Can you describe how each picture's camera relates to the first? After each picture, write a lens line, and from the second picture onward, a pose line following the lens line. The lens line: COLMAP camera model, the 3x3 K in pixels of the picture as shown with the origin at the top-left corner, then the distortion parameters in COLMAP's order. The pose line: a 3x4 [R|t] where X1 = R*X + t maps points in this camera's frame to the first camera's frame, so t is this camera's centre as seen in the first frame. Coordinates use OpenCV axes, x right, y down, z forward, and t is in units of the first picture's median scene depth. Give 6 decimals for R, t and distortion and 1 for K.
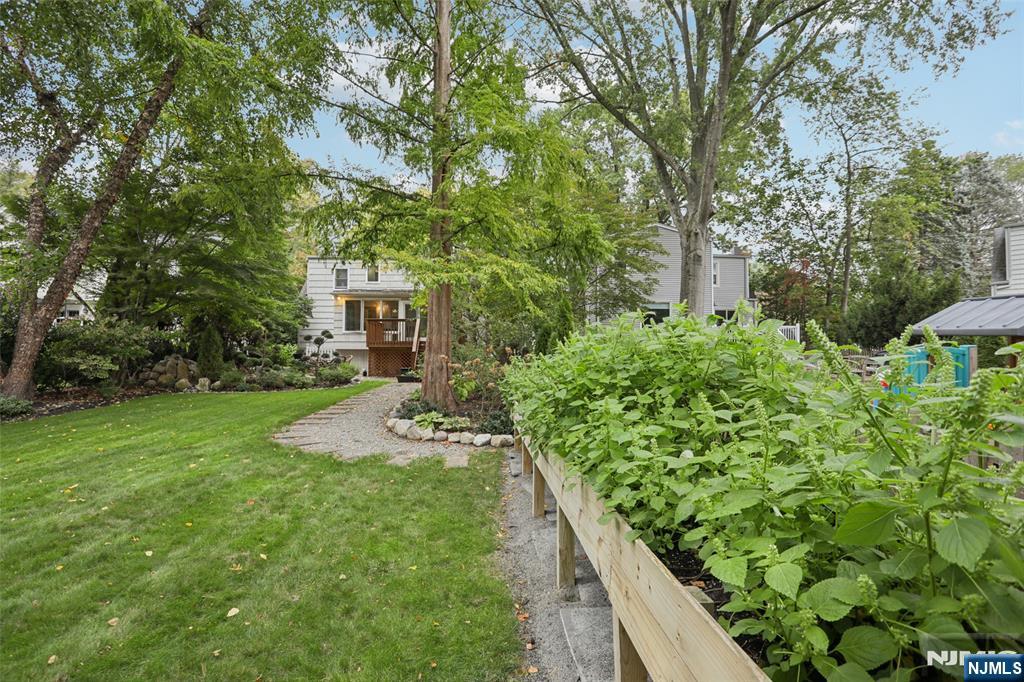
lens RADIAL K [[504.4, 0, 512.0], [0, 504.4, 341.0], [0, 0, 1]] dist [-0.058837, 0.021771]
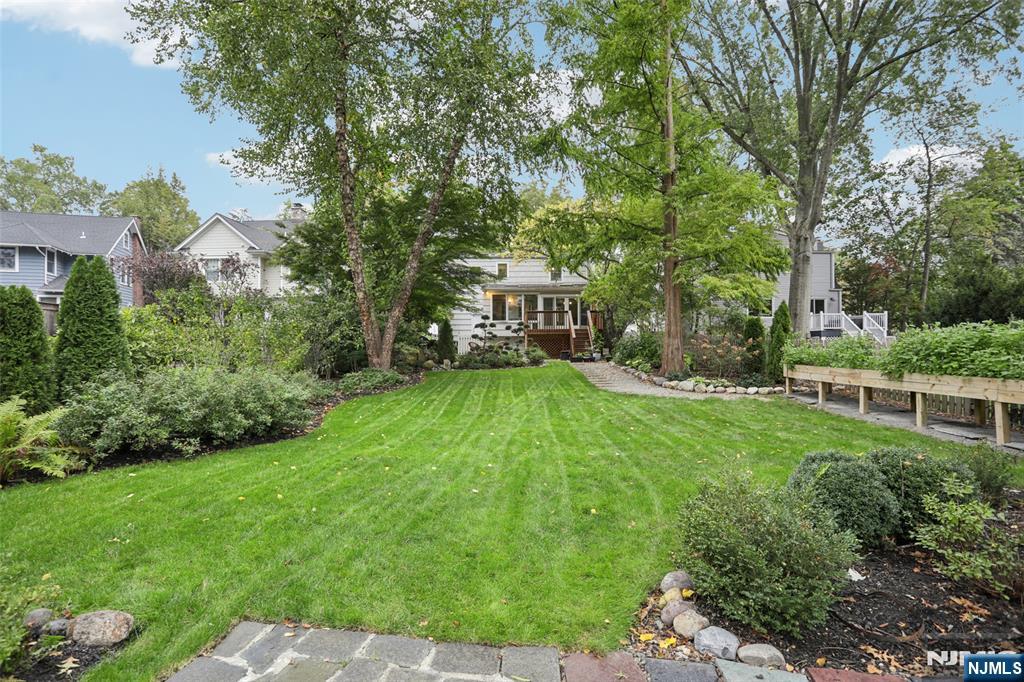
lens RADIAL K [[504.4, 0, 512.0], [0, 504.4, 341.0], [0, 0, 1]] dist [-0.058837, 0.021771]
pose [[0.998002, -0.008447, -0.062619, -0.209322], [0.010199, 0.999564, 0.027707, -0.005625], [0.062358, -0.028290, 0.997653, -0.190297]]
